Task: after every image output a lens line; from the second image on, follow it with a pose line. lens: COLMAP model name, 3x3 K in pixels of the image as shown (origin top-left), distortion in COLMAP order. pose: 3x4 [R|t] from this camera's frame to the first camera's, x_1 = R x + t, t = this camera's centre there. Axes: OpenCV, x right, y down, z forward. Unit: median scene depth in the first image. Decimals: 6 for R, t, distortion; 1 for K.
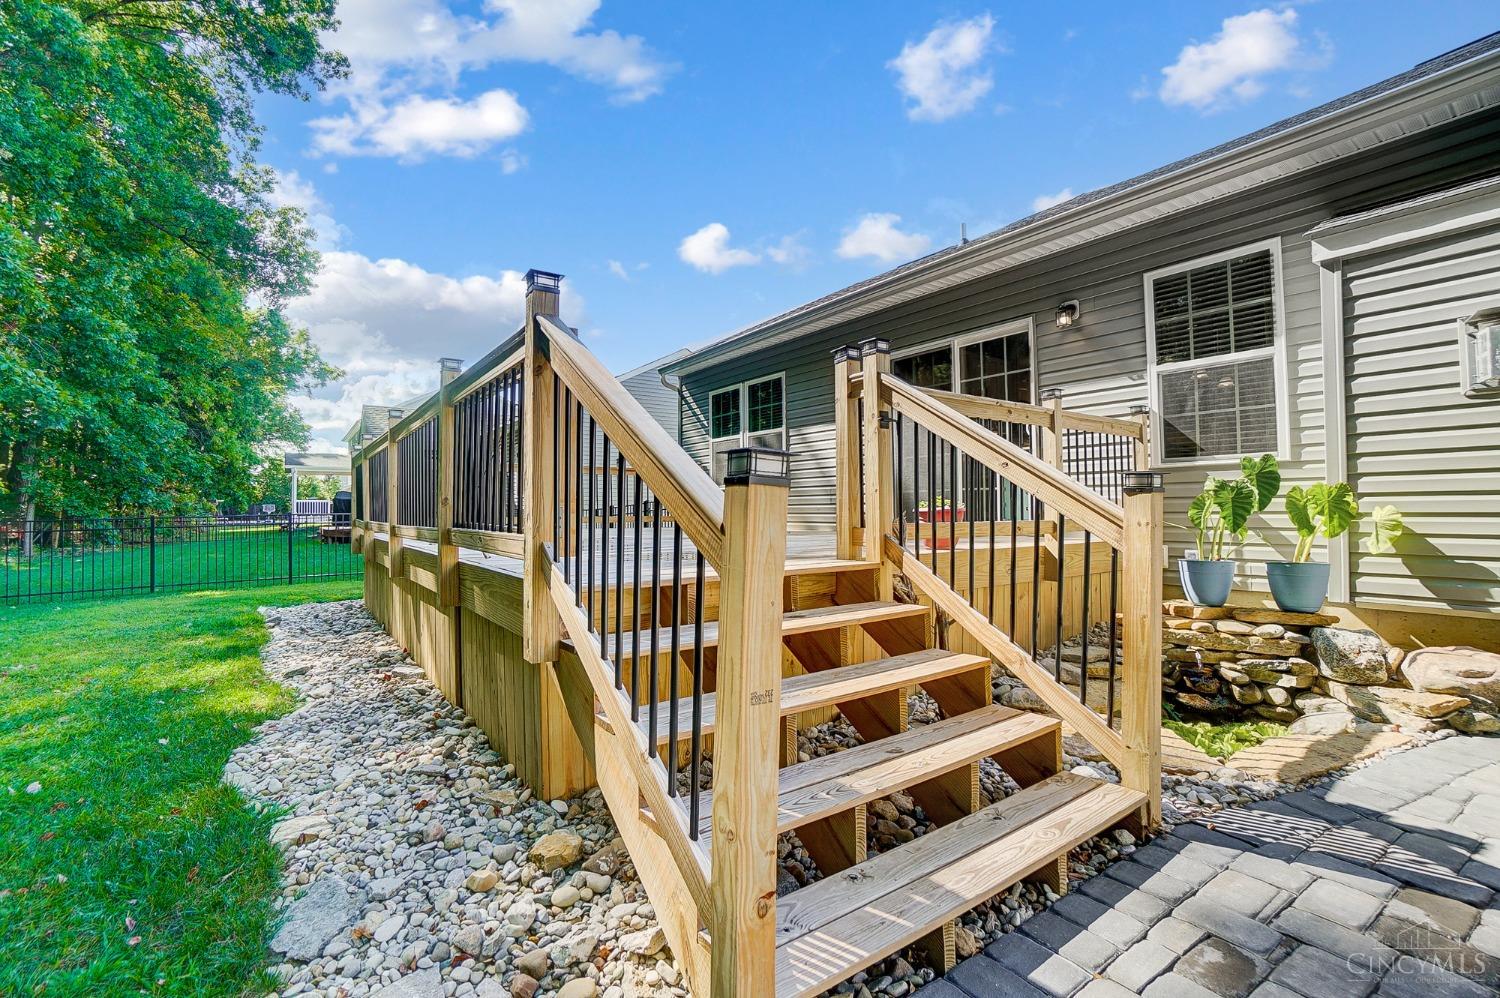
lens RADIAL K [[667.0, 0, 741.9], [0, 667.0, 491.7], [0, 0, 1]] dist [-0.056162, 0.021931]
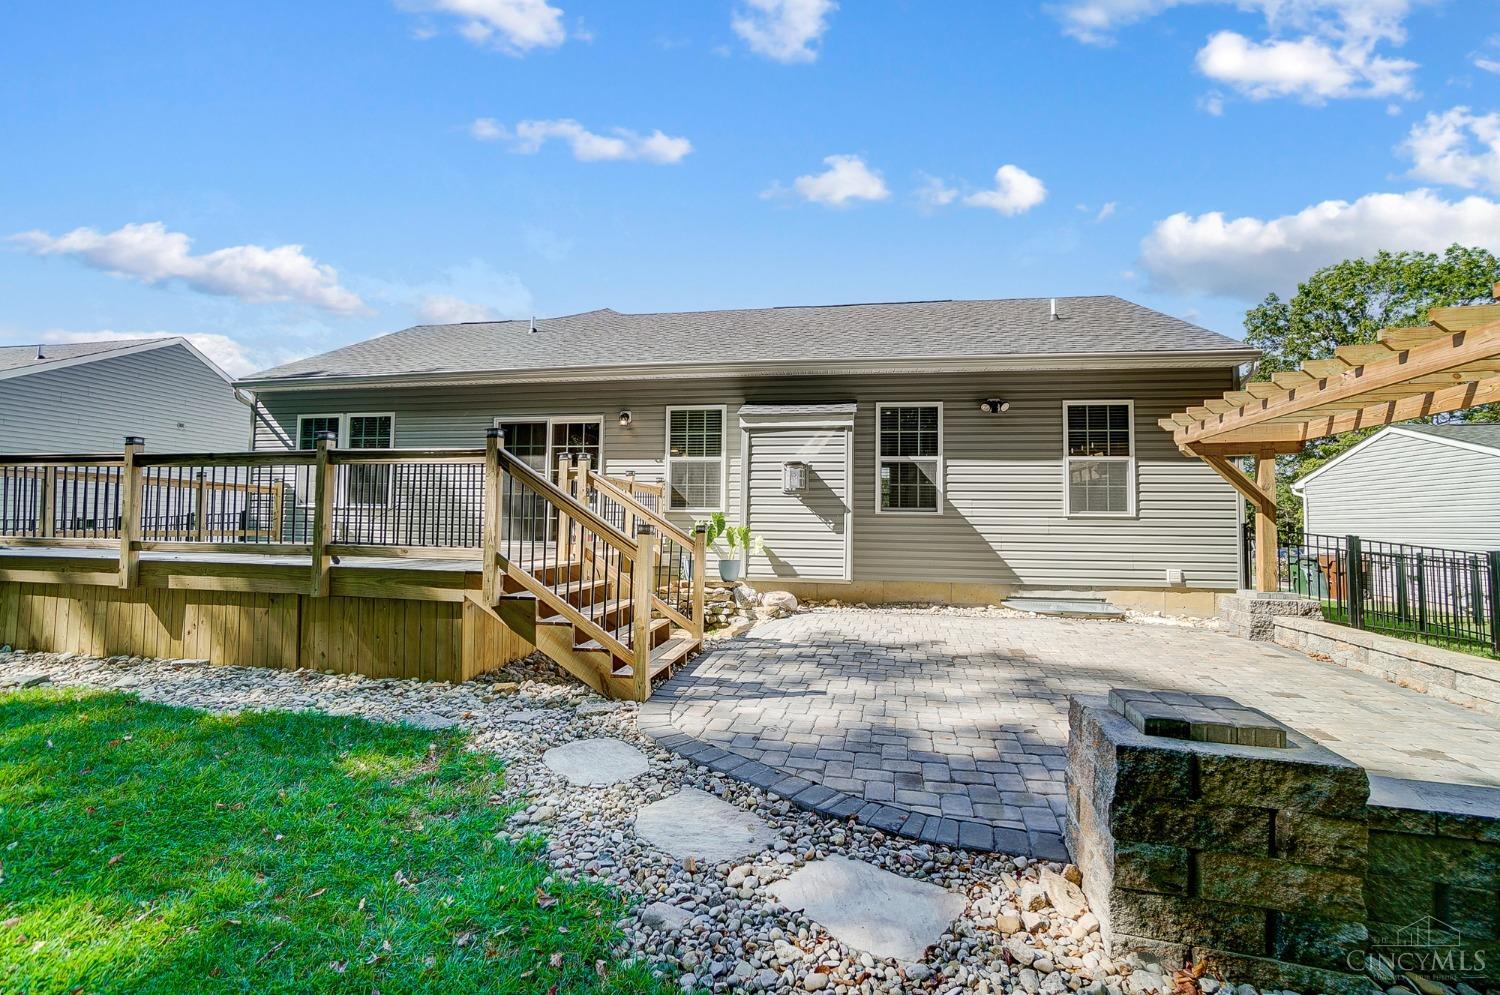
lens RADIAL K [[660.4, 0, 744.9], [0, 660.4, 487.3], [0, 0, 1]] dist [-0.064421, 0.024097]
pose [[0.708618, 0.058901, 0.703129, -0.730252], [-0.039110, 0.998256, -0.044209, -0.043766], [-0.704507, 0.003828, 0.709687, -0.666982]]
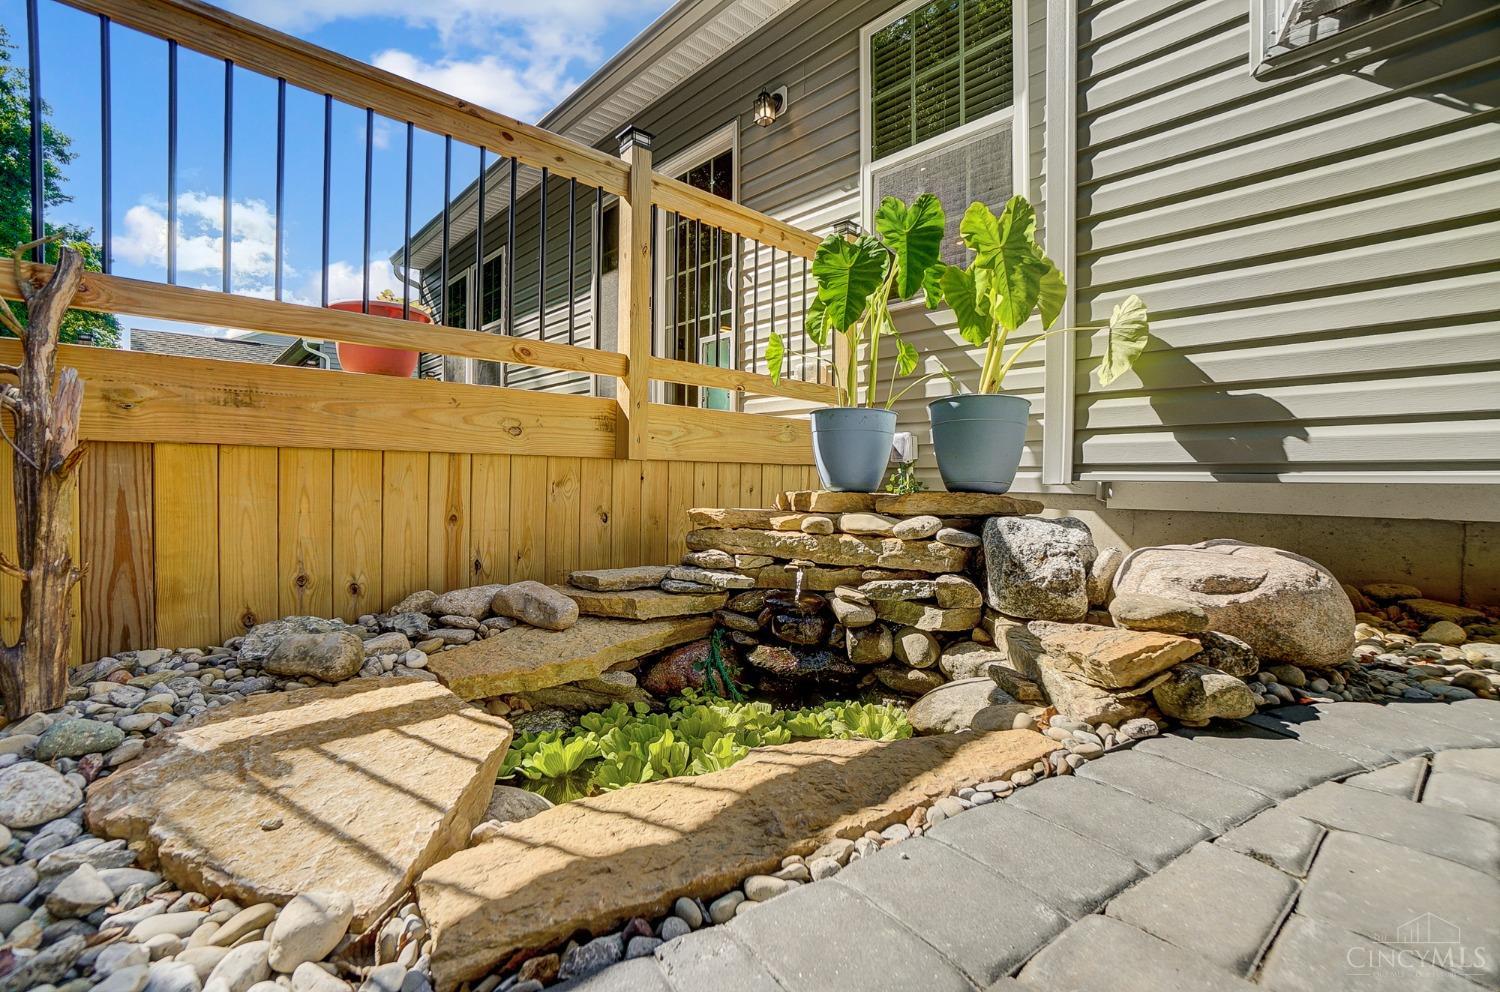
lens RADIAL K [[664.3, 0, 743.7], [0, 664.3, 488.5], [0, 0, 1]] dist [-0.052286, 0.019948]
pose [[0.990799, 0.013837, 0.134632, 0.578539], [-0.019368, 0.999018, 0.039860, 0.158617], [-0.133948, -0.042100, 0.990094, 0.468092]]
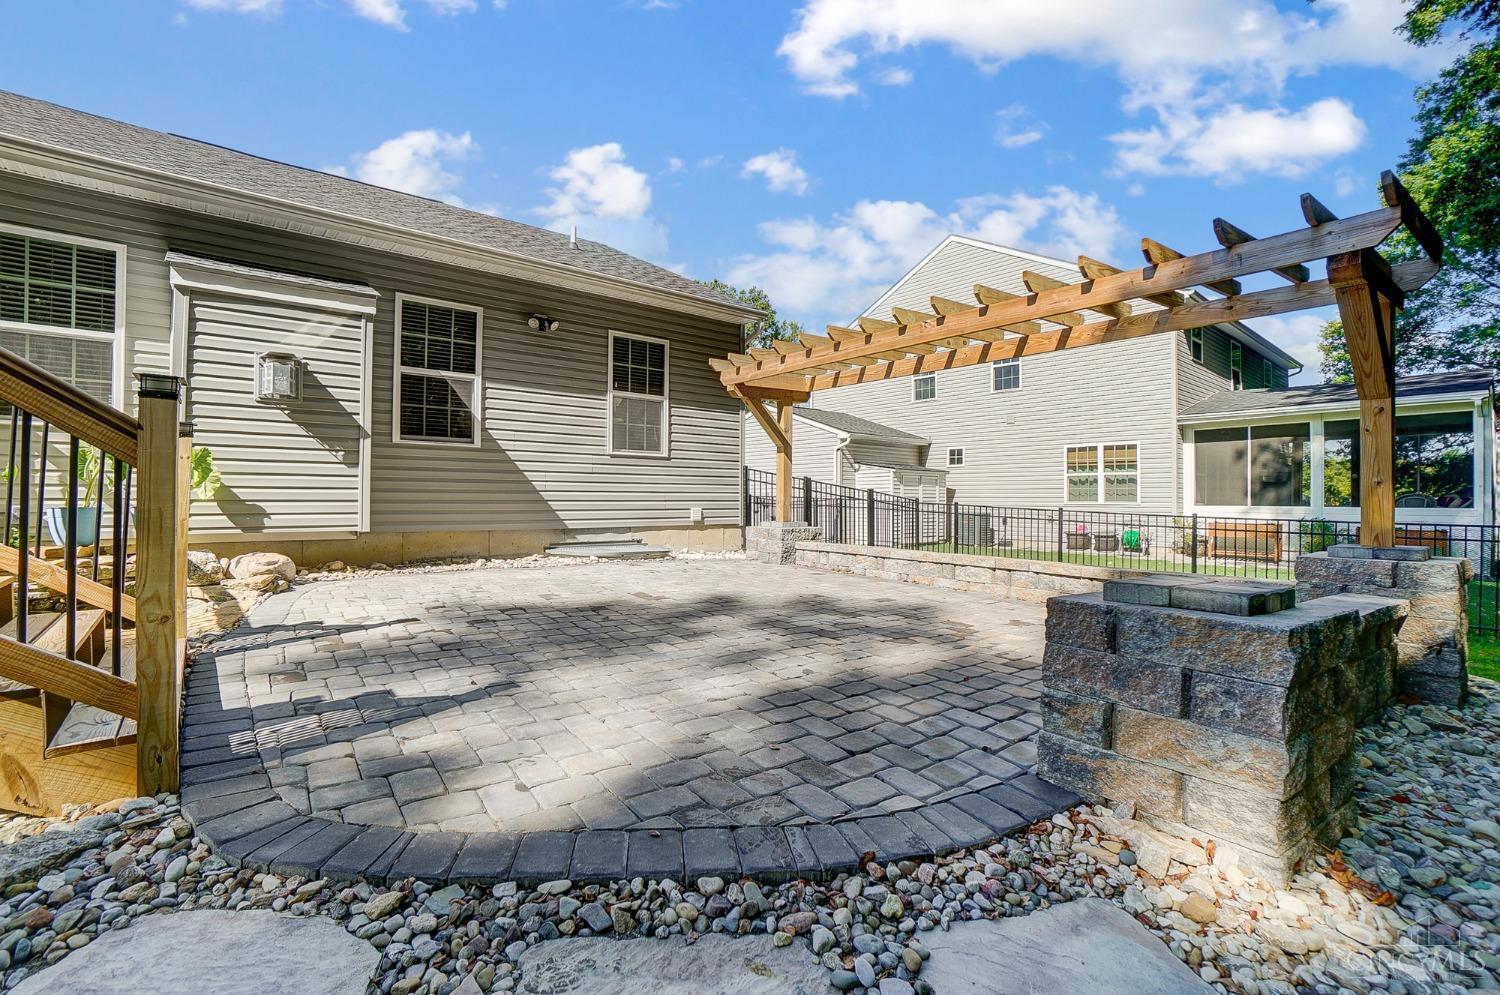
lens RADIAL K [[668.5, 0, 728.4], [0, 668.5, 494.5], [0, 0, 1]] dist [-0.064401, 0.023730]
pose [[-0.067479, 0.010896, 0.997661, -0.528360], [-0.032567, 0.999383, -0.013118, 0.063079], [-0.997189, -0.033376, -0.067082, -0.077480]]
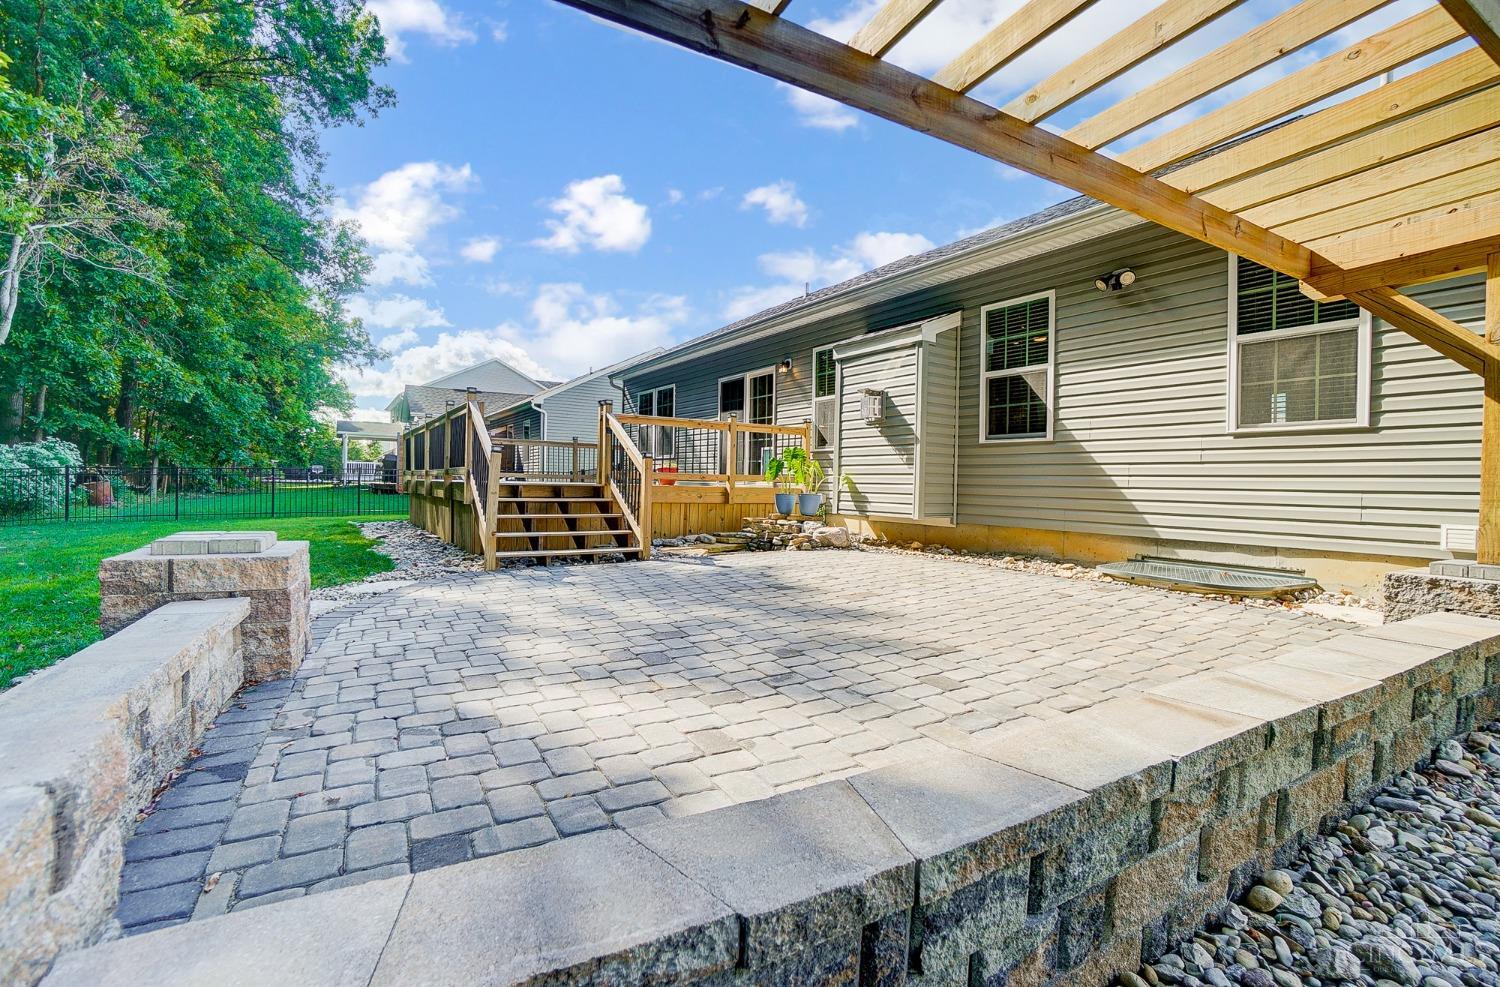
lens RADIAL K [[664.3, 0, 743.7], [0, 664.3, 486.0], [0, 0, 1]] dist [-0.052286, 0.019948]
pose [[0.998763, 0.027735, -0.041276, 0.708388], [-0.026447, 0.999156, 0.031423, 0.012856], [0.042113, -0.030292, 0.998654, -1.313378]]
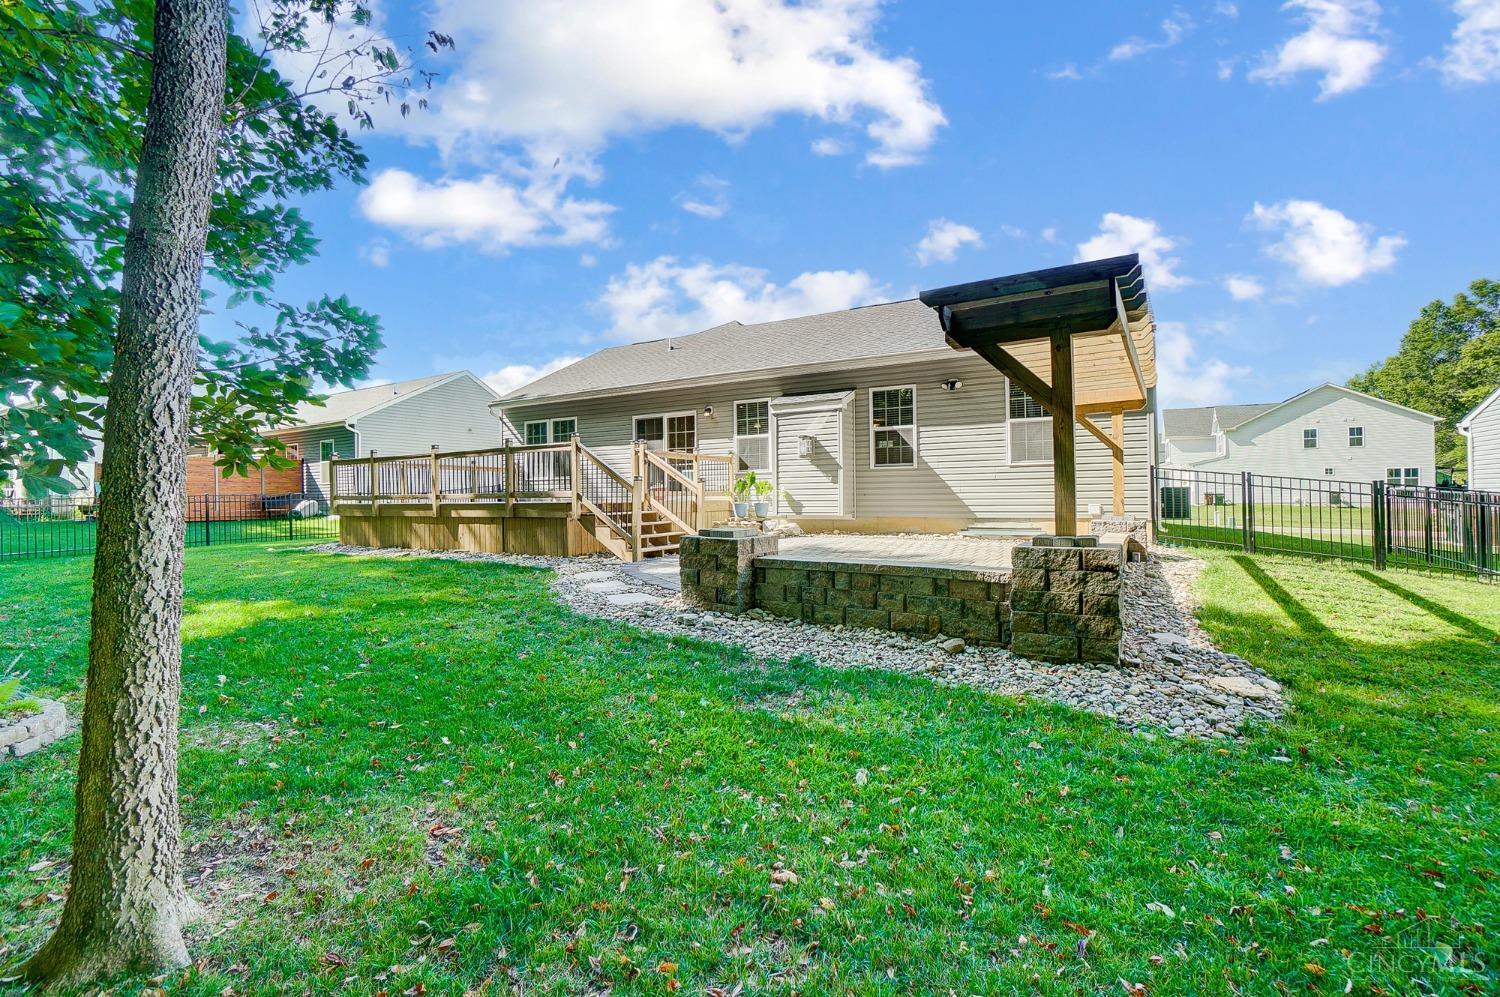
lens RADIAL K [[660.4, 0, 744.9], [0, 660.4, 488.3], [0, 0, 1]] dist [-0.064421, 0.024097]
pose [[0.908459, 0.001912, 0.417970, -0.662587], [-0.006475, 0.999934, 0.009497, -0.001482], [-0.417924, -0.011334, 0.908411, -2.080326]]
